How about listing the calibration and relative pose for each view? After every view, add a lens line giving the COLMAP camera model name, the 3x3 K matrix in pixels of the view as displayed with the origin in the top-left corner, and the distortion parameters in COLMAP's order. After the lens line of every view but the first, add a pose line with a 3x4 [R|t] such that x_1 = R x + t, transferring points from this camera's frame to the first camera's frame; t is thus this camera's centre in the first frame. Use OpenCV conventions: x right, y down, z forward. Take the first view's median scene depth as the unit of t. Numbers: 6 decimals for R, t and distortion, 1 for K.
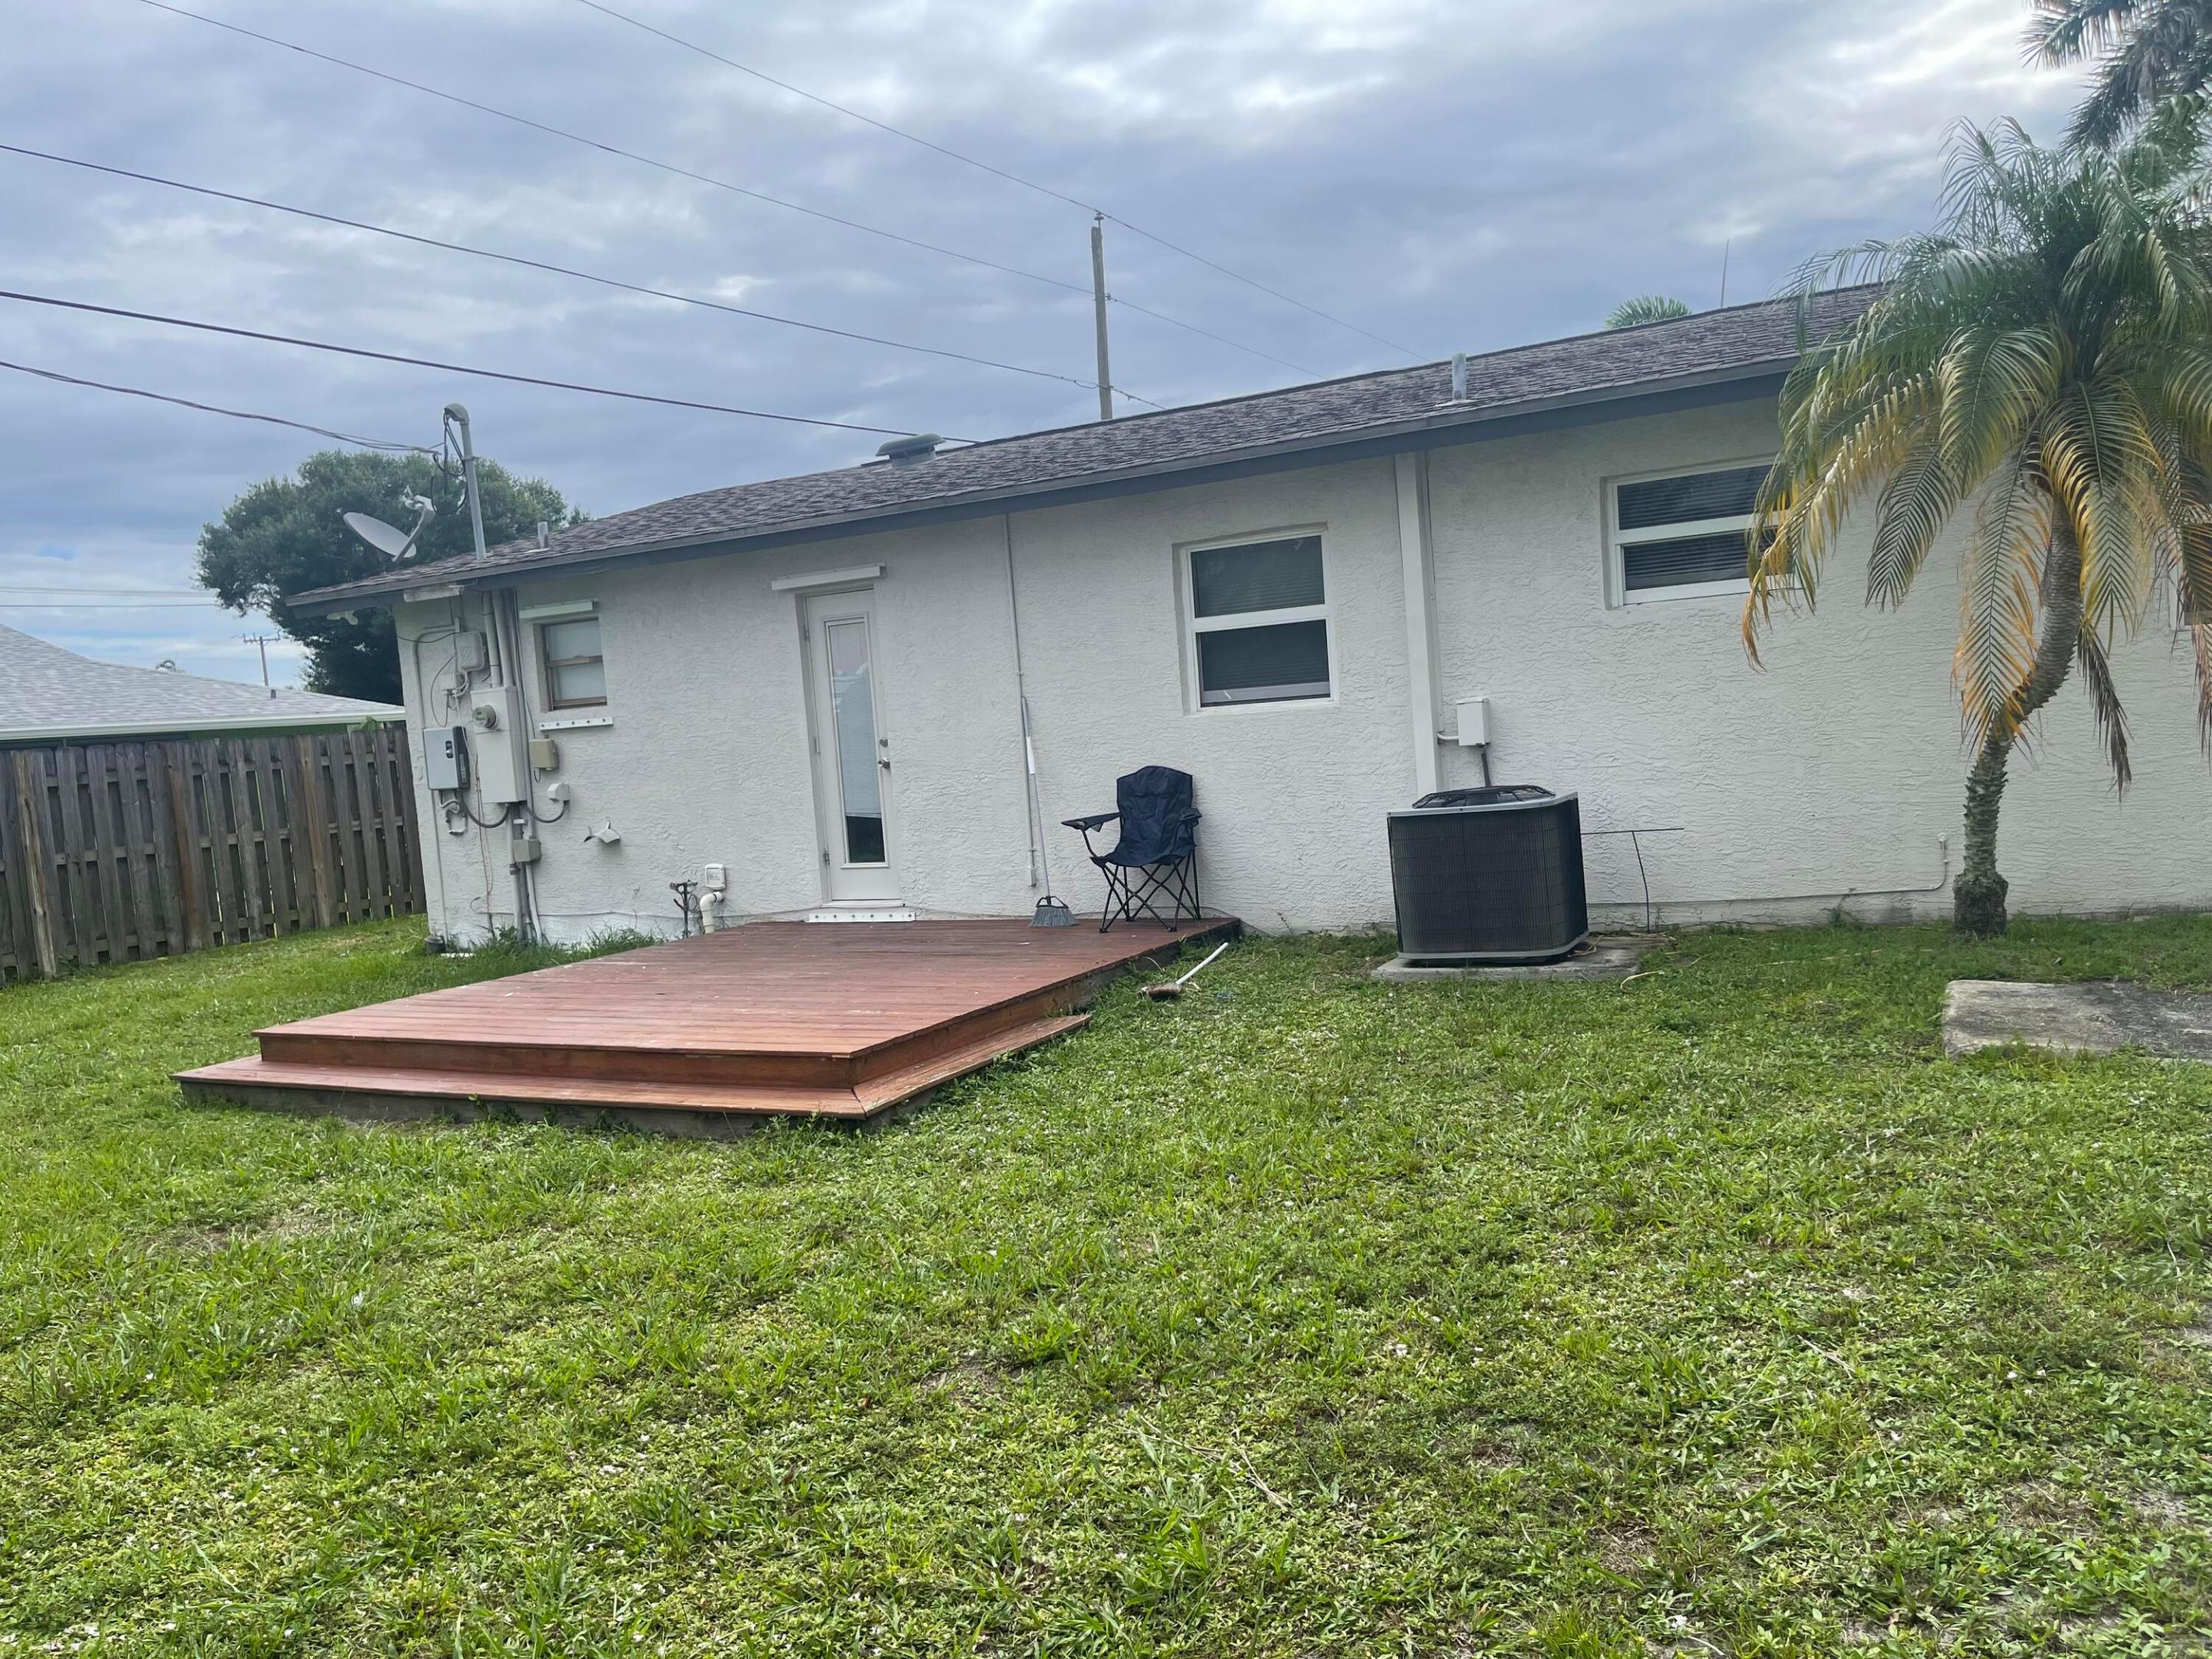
lens RADIAL K [[1670.9, 0, 1106.2], [0, 1670.9, 831.0], [0, 0, 1]] dist [0.013832, 0.003205]
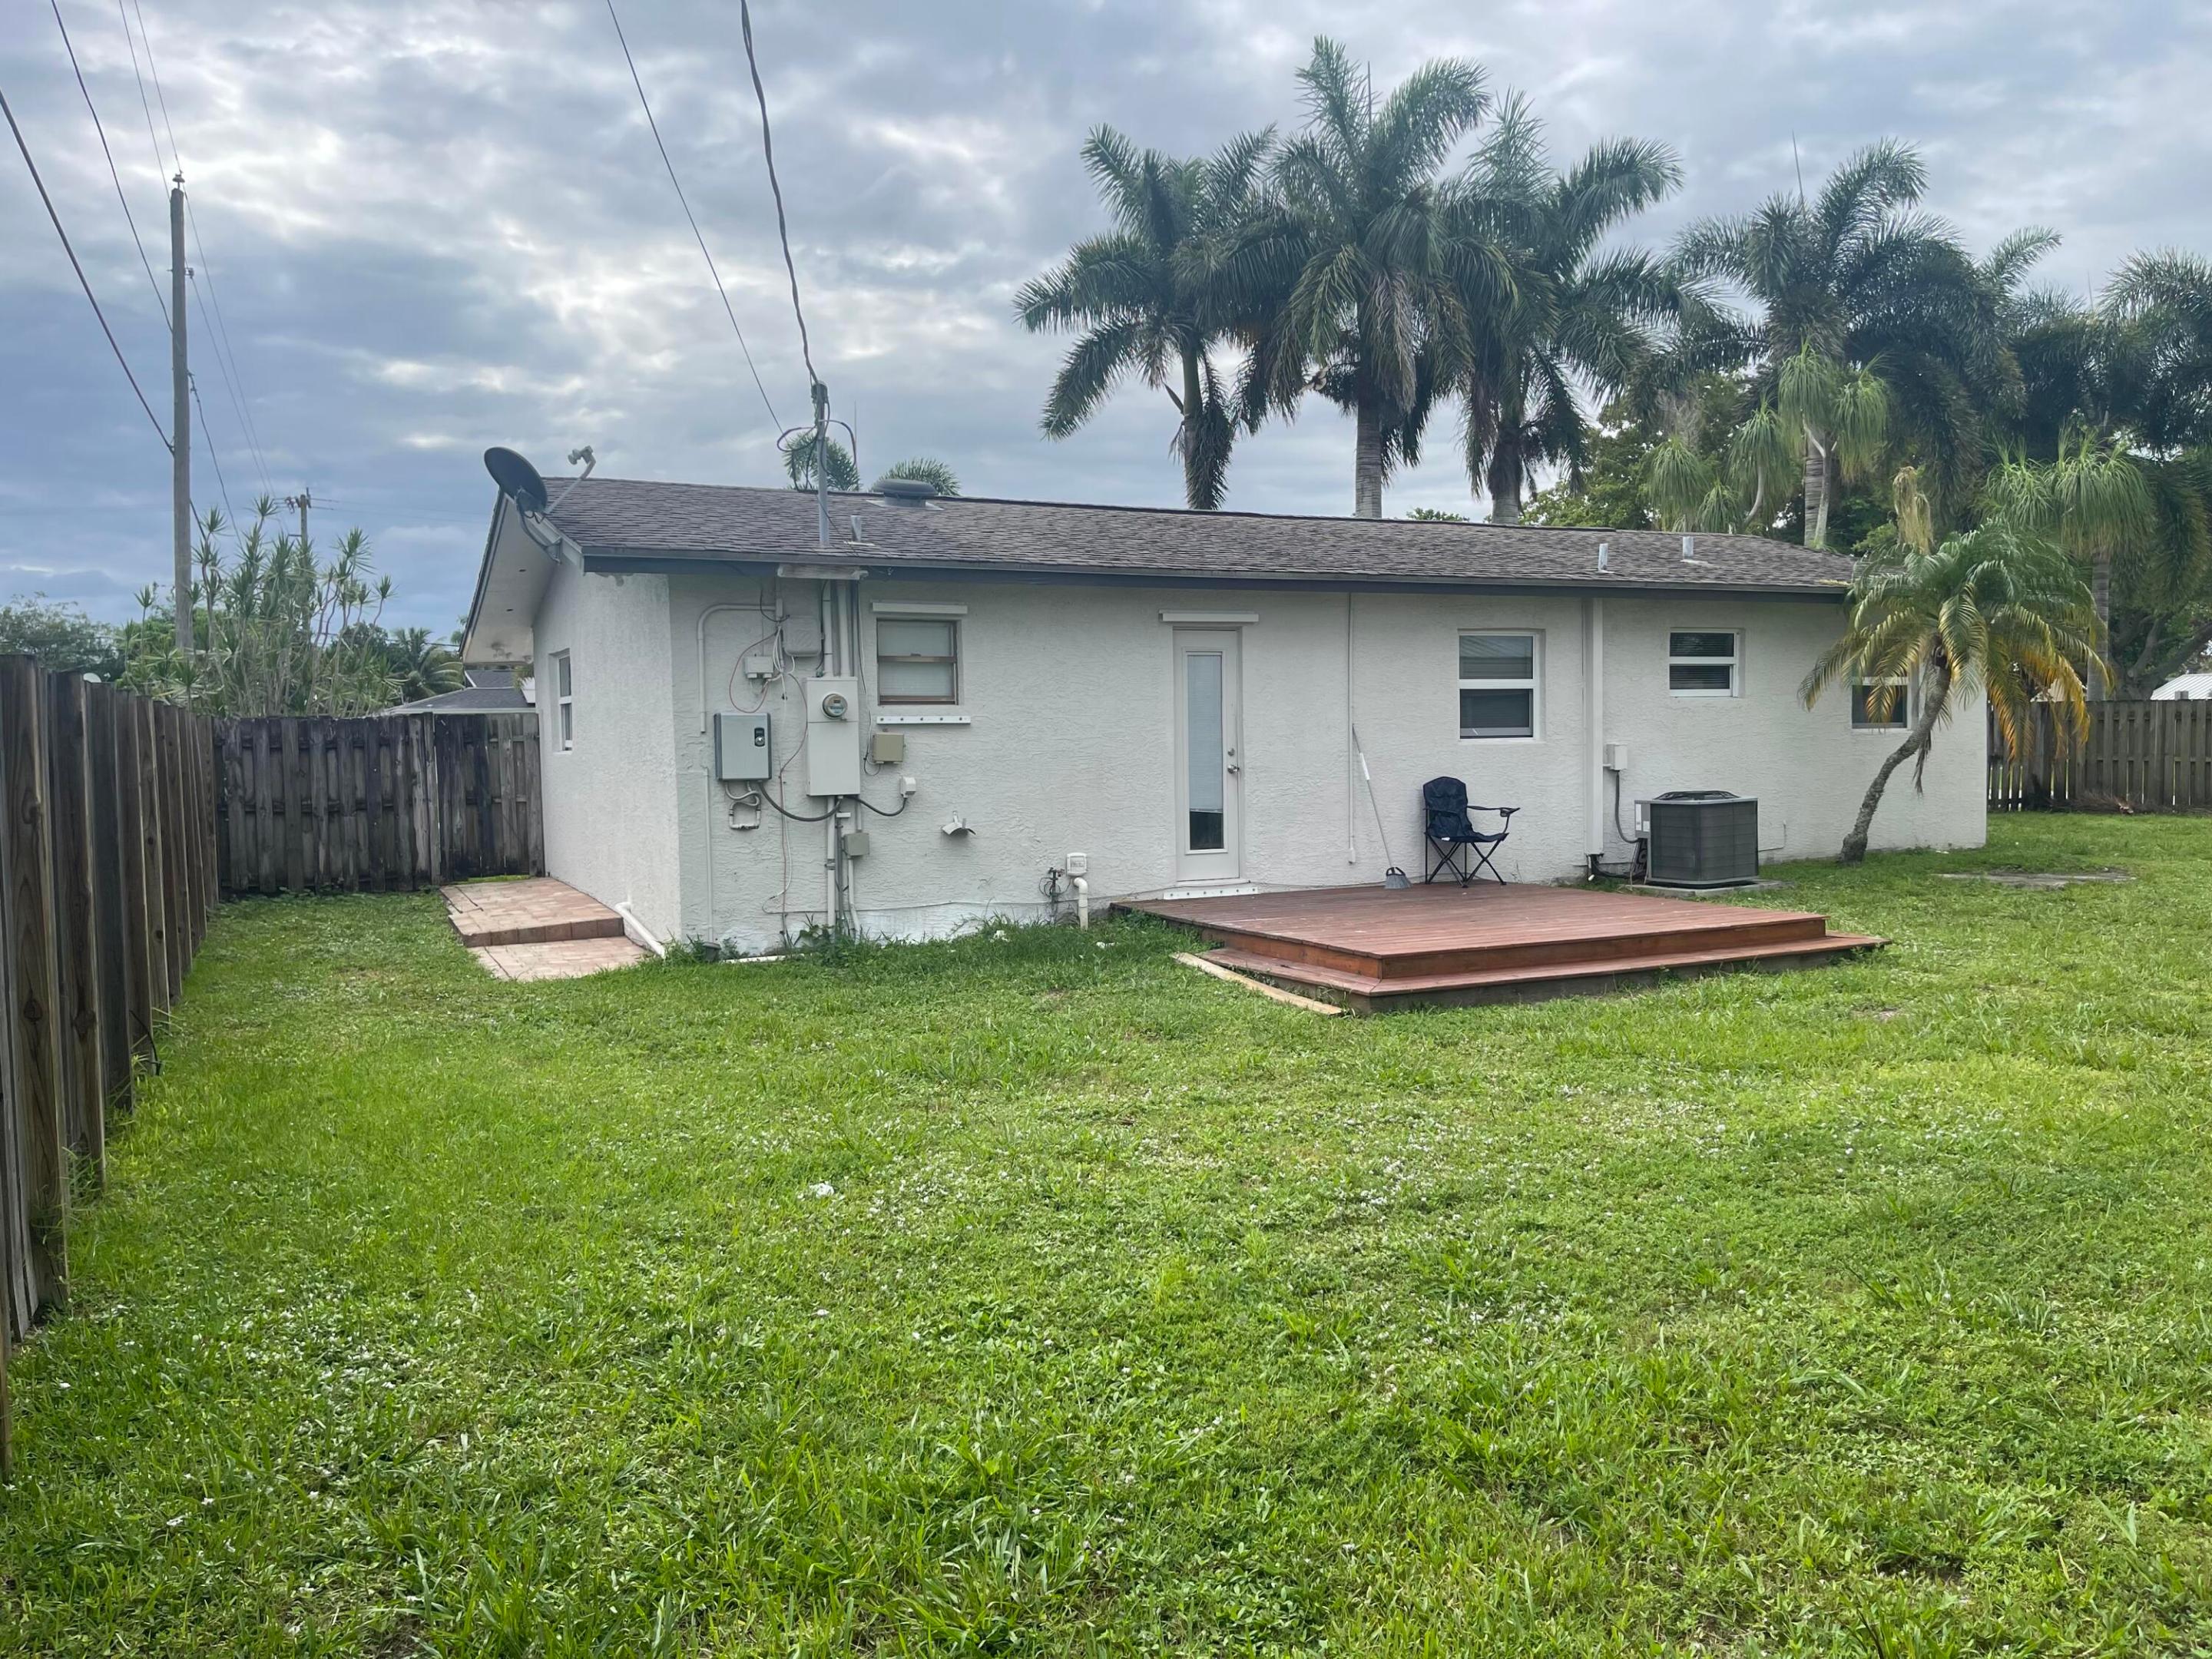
lens RADIAL K [[1670.9, 0, 1102.4], [0, 1670.9, 830.3], [0, 0, 1]] dist [0.013832, 0.003205]
pose [[0.572375, 0.020276, 0.819741, -1.305410], [0.031078, 0.998440, -0.046395, 0.064890], [-0.819403, 0.052031, 0.570852, 0.394075]]
